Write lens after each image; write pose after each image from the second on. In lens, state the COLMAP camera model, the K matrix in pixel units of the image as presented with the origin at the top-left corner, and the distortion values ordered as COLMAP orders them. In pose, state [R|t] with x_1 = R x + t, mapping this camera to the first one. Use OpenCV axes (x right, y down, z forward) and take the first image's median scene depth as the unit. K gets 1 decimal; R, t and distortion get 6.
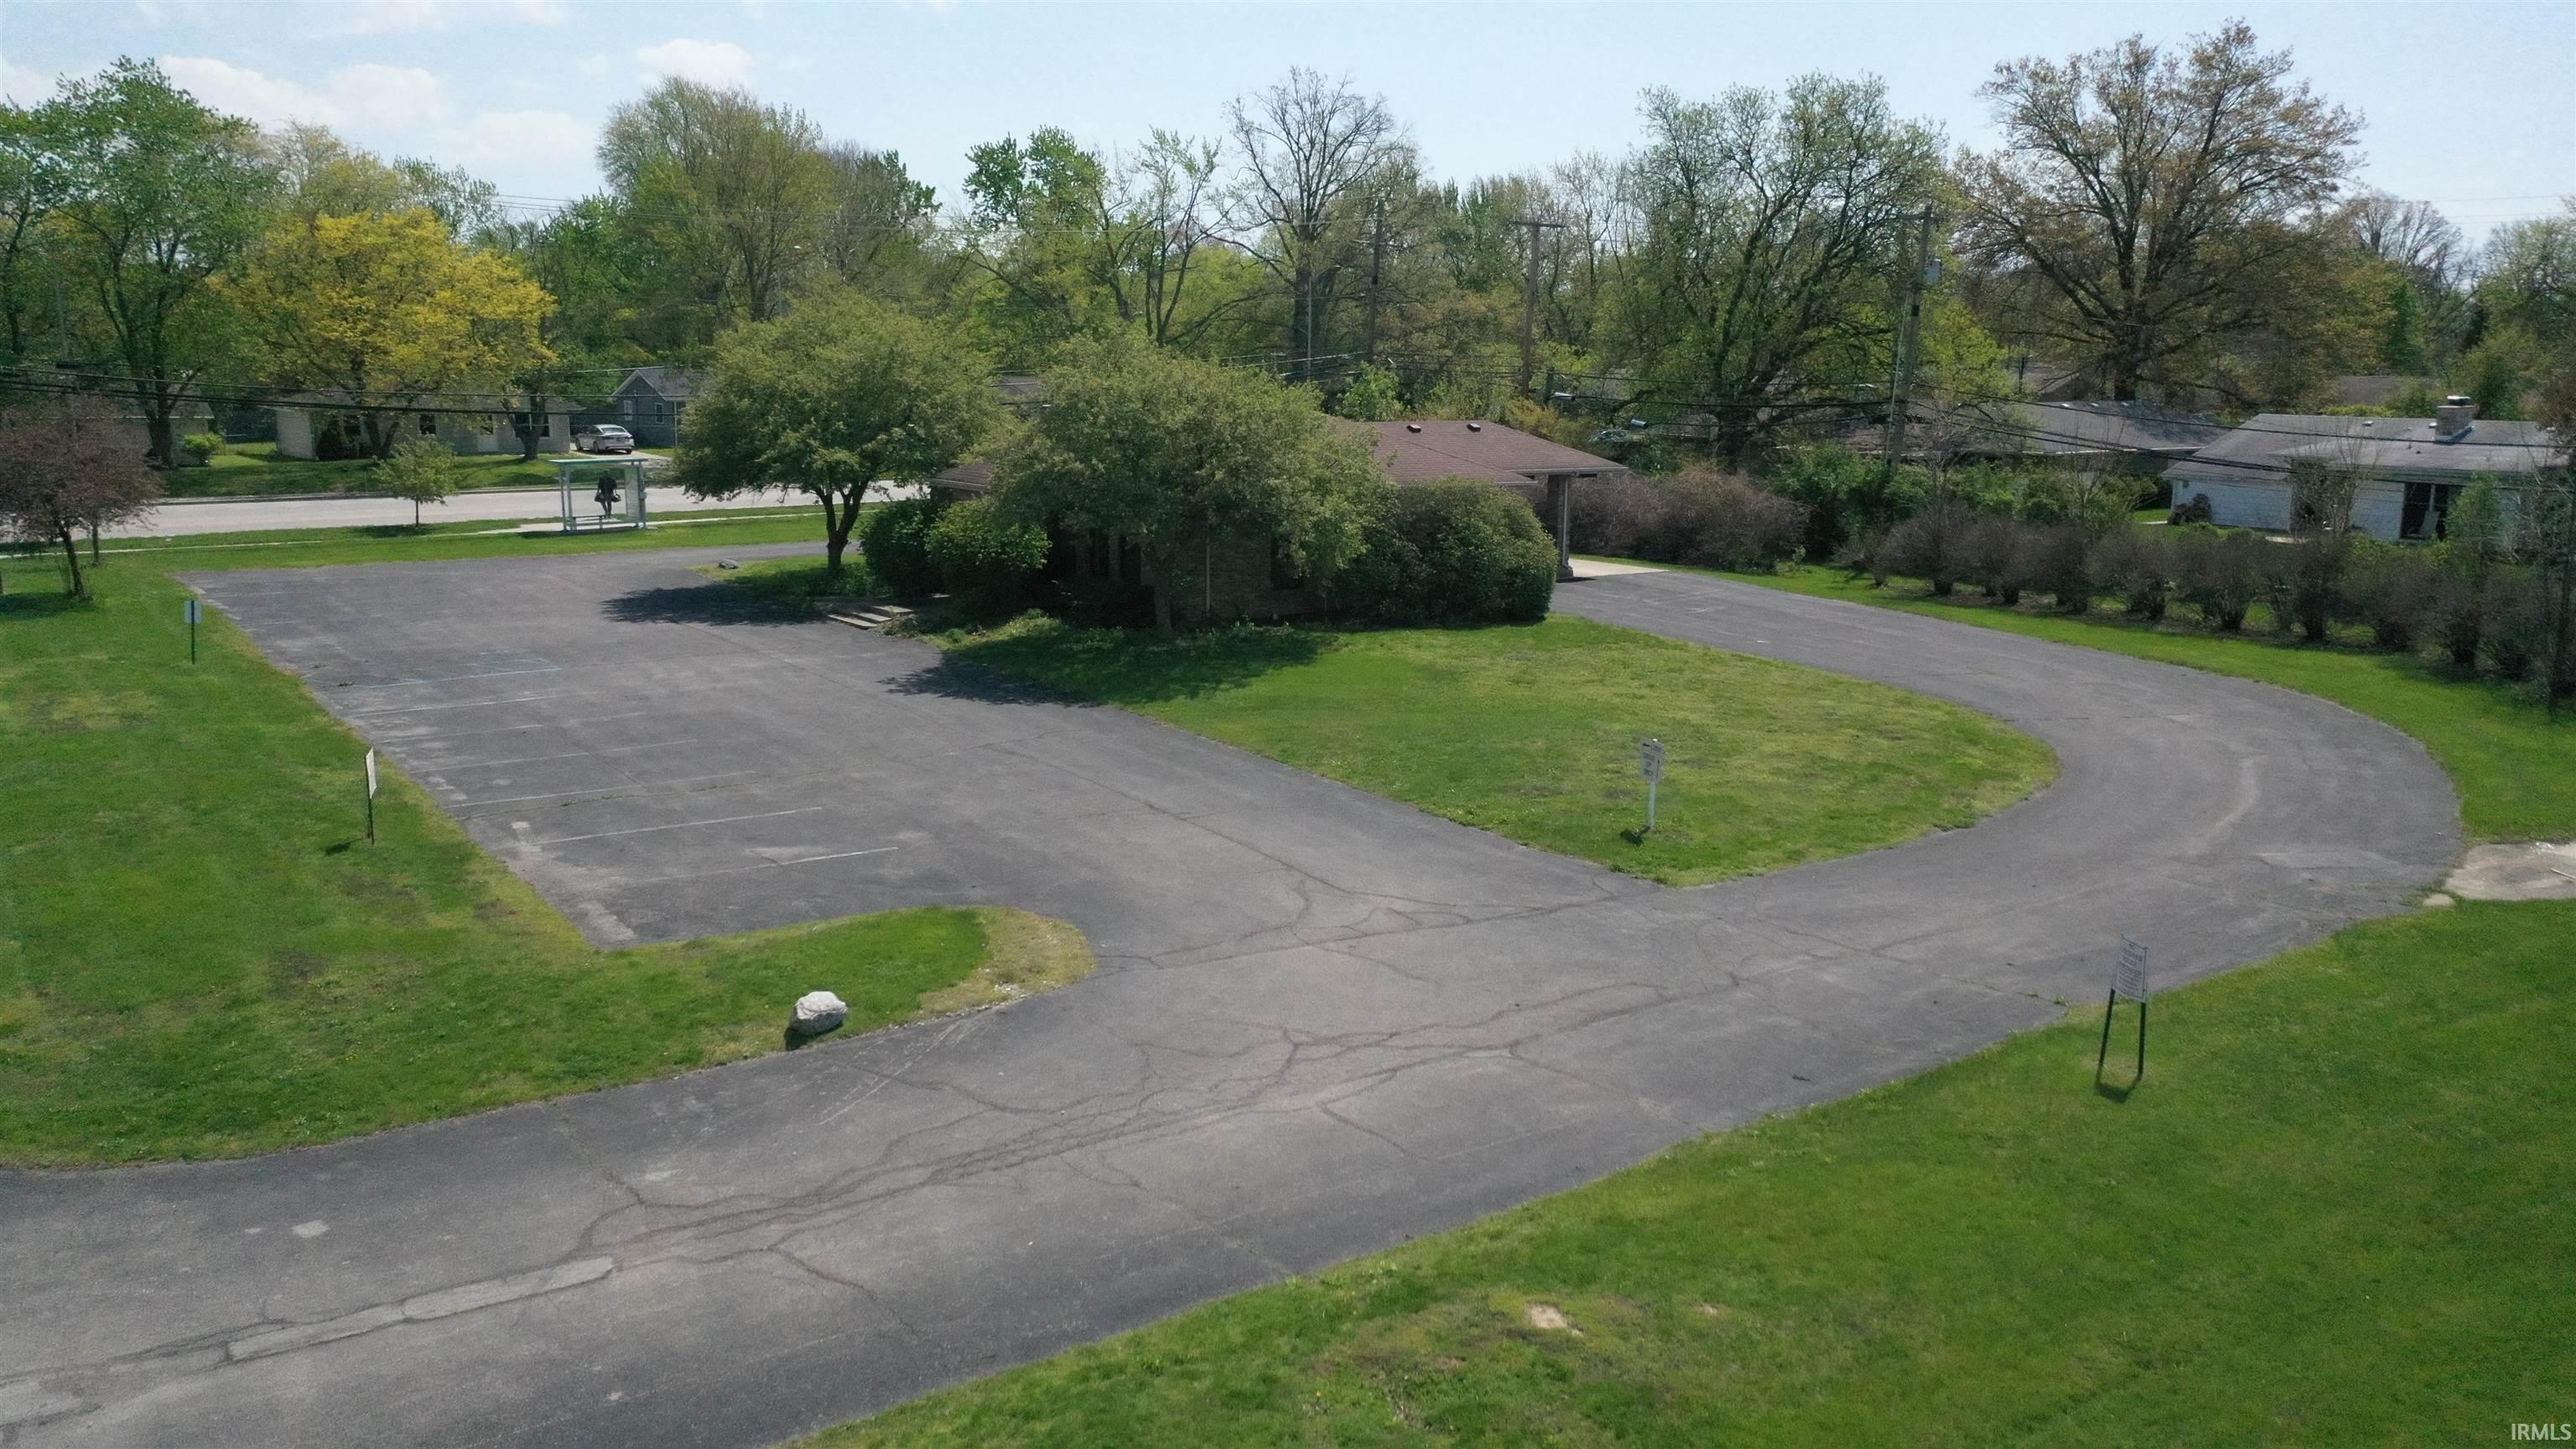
lens RADIAL K [[1998.2, 0, 1288.0], [0, 1998.2, 724.5], [0, 0, 1]] dist [0.014375, 0.009145]
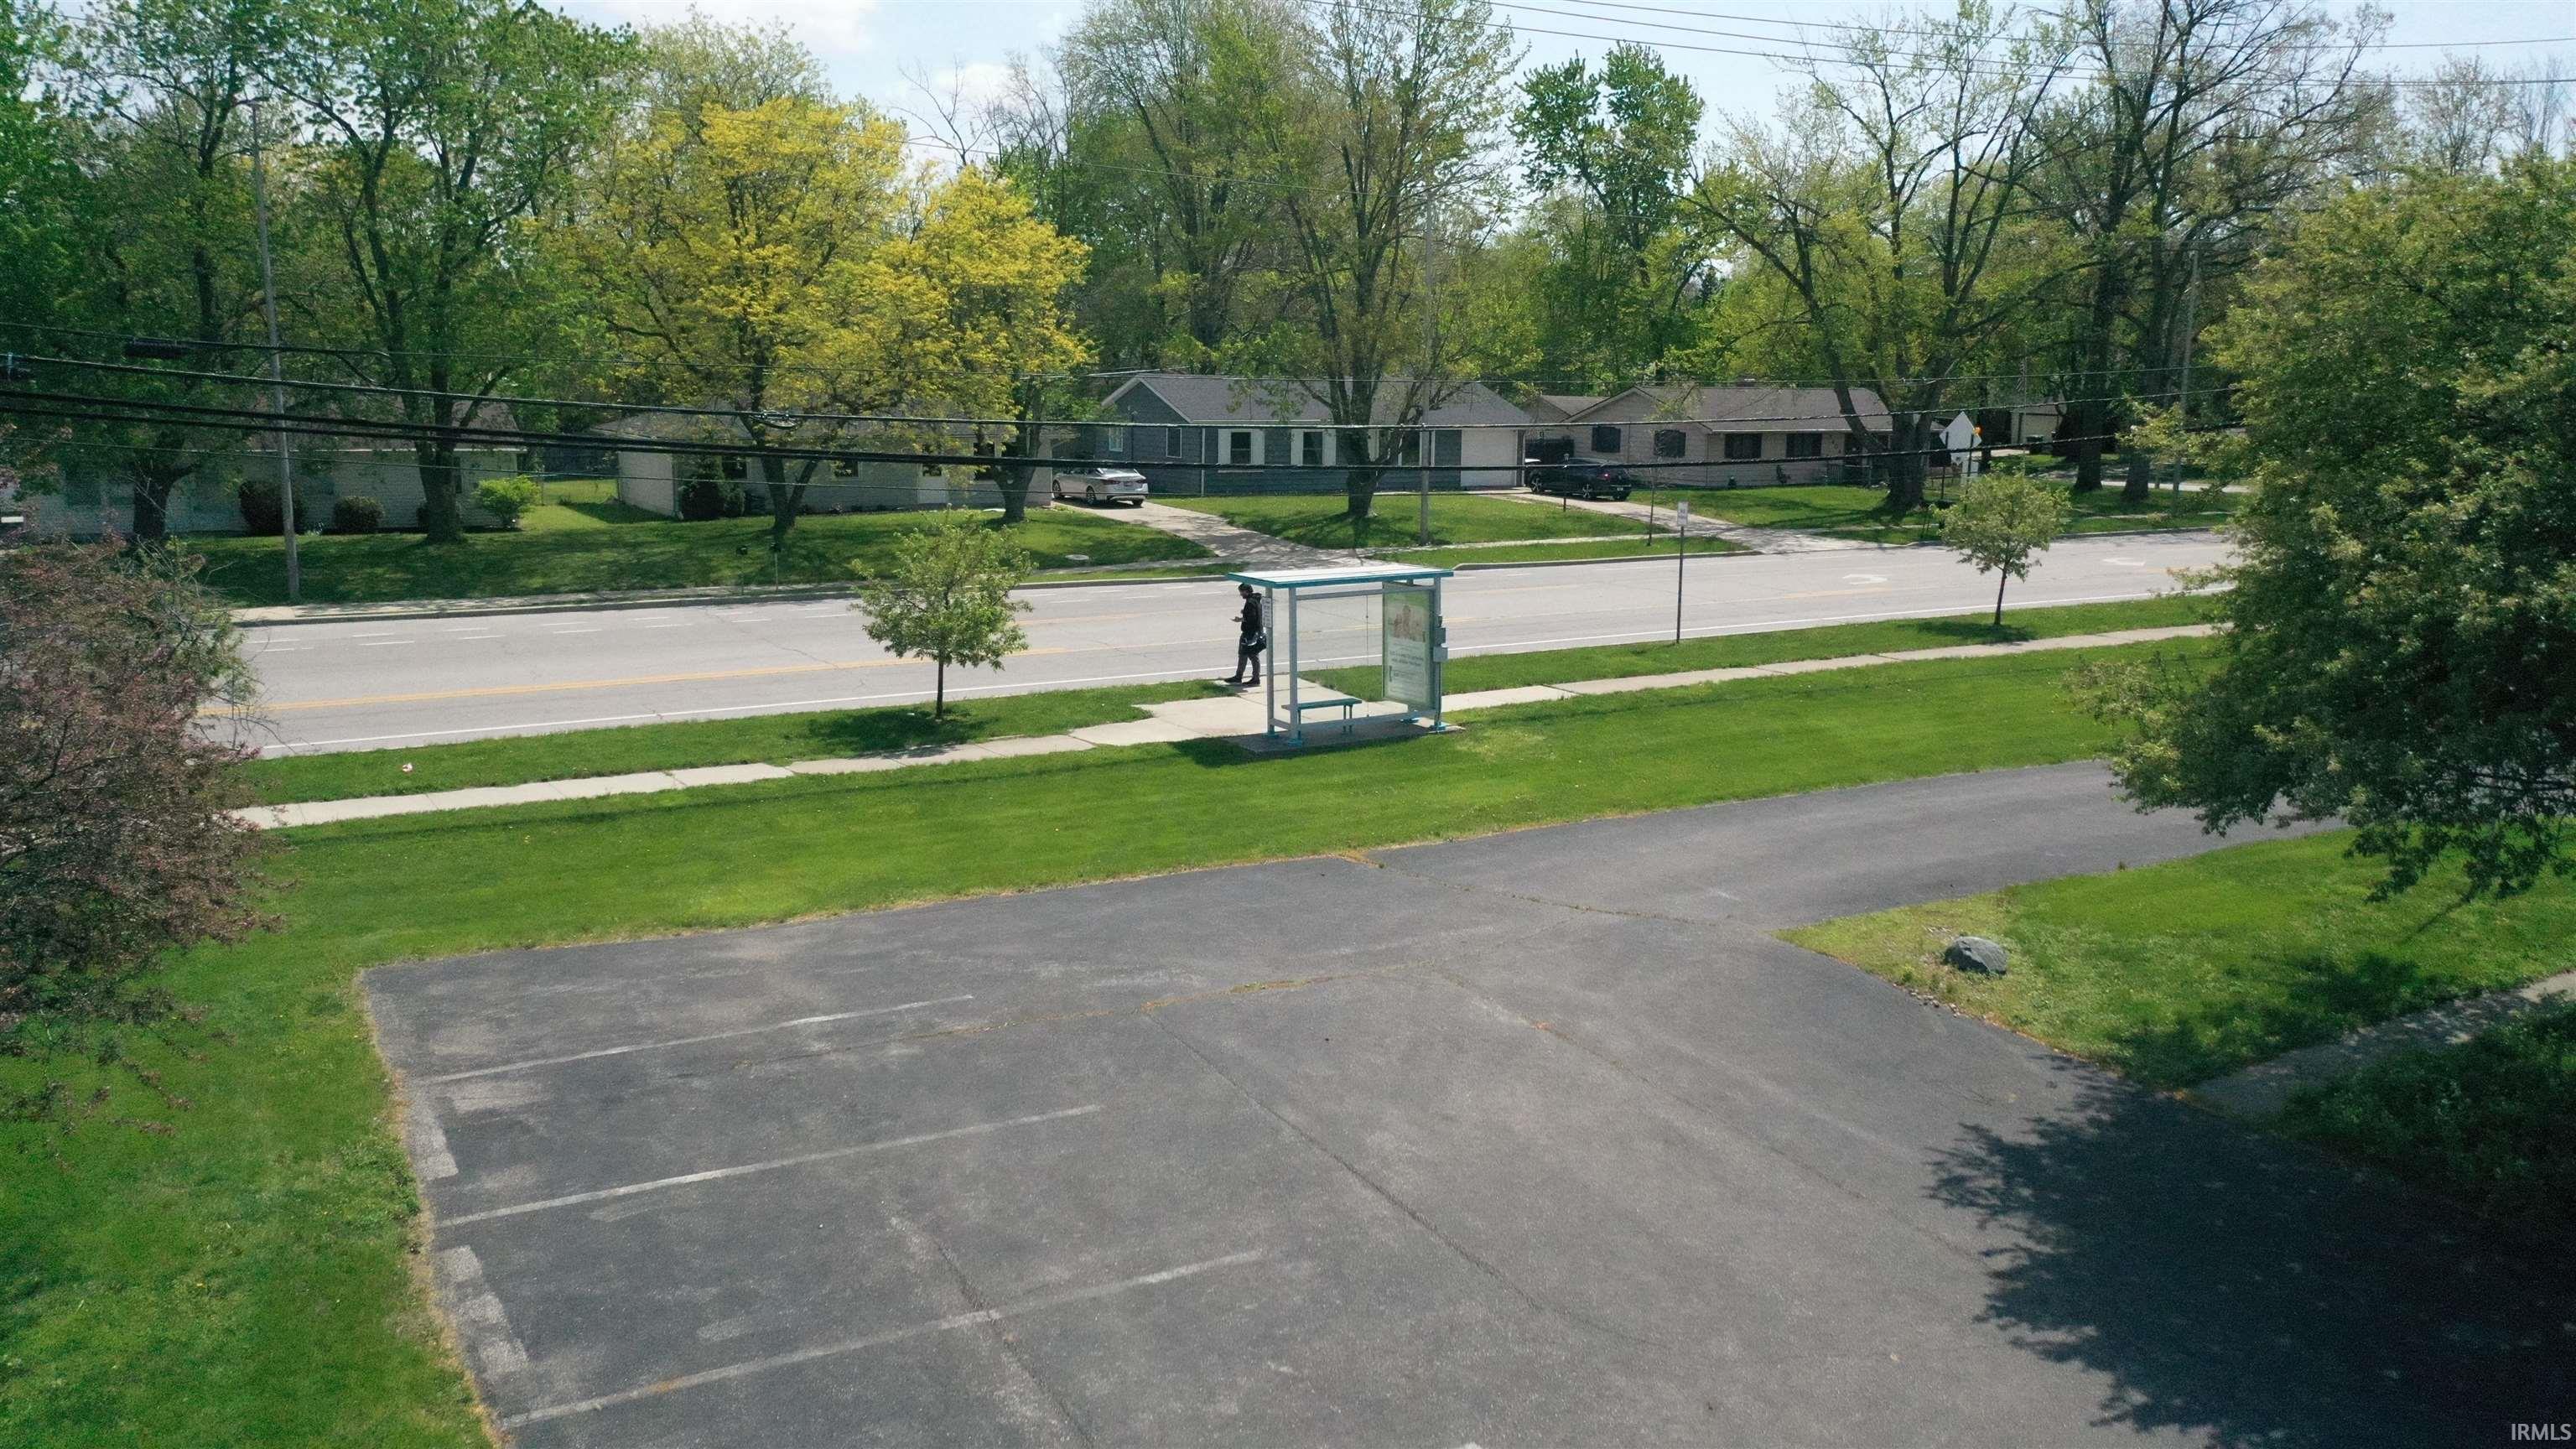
lens RADIAL K [[2030.1, 0, 1288.0], [0, 2030.1, 724.5], [0, 0, 1]] dist [0.007545, -0.003708]
pose [[0.991236, 0.026628, -0.129395, -0.227579], [-0.027838, 0.999584, -0.007553, -0.072728], [0.129140, 0.011088, 0.991564, 0.426601]]
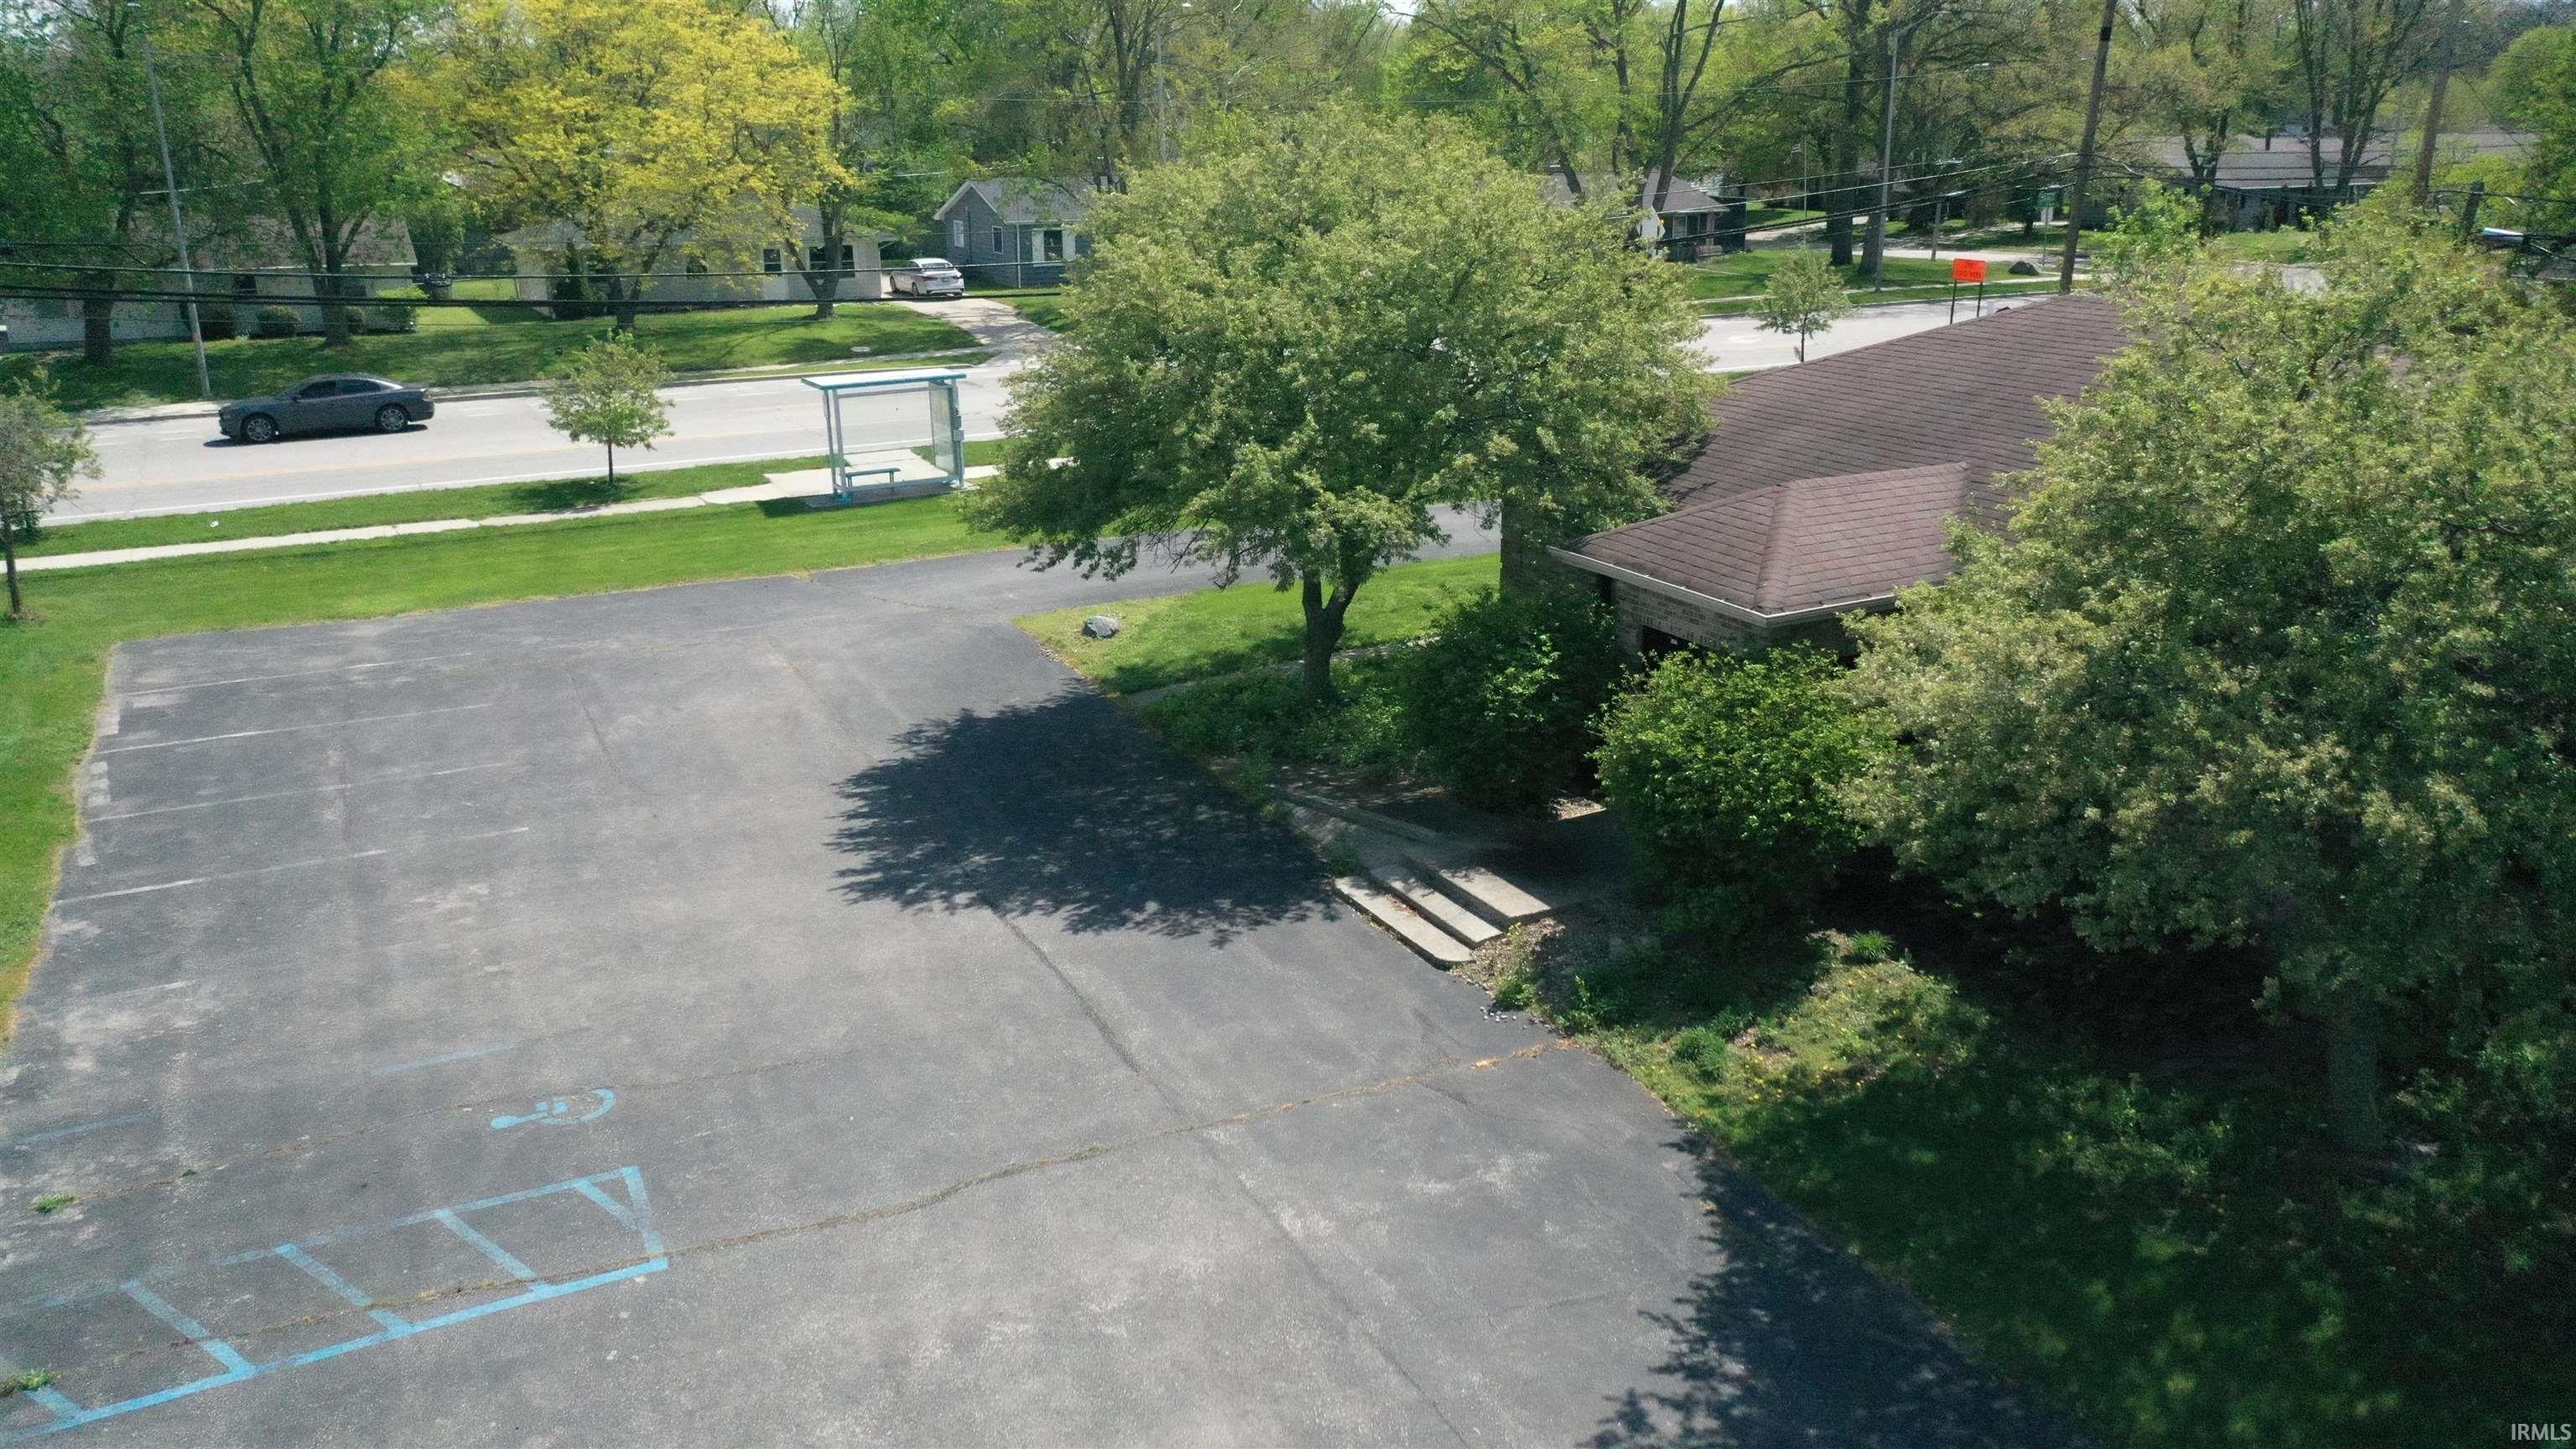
lens RADIAL K [[2030.1, 0, 1288.0], [0, 2030.1, 724.5], [0, 0, 1]] dist [0.007545, -0.003708]
pose [[0.985591, 0.035035, -0.165478, -0.092190], [-0.016724, 0.993704, 0.110779, -0.074456], [0.168318, -0.106415, 0.979972, 0.311666]]
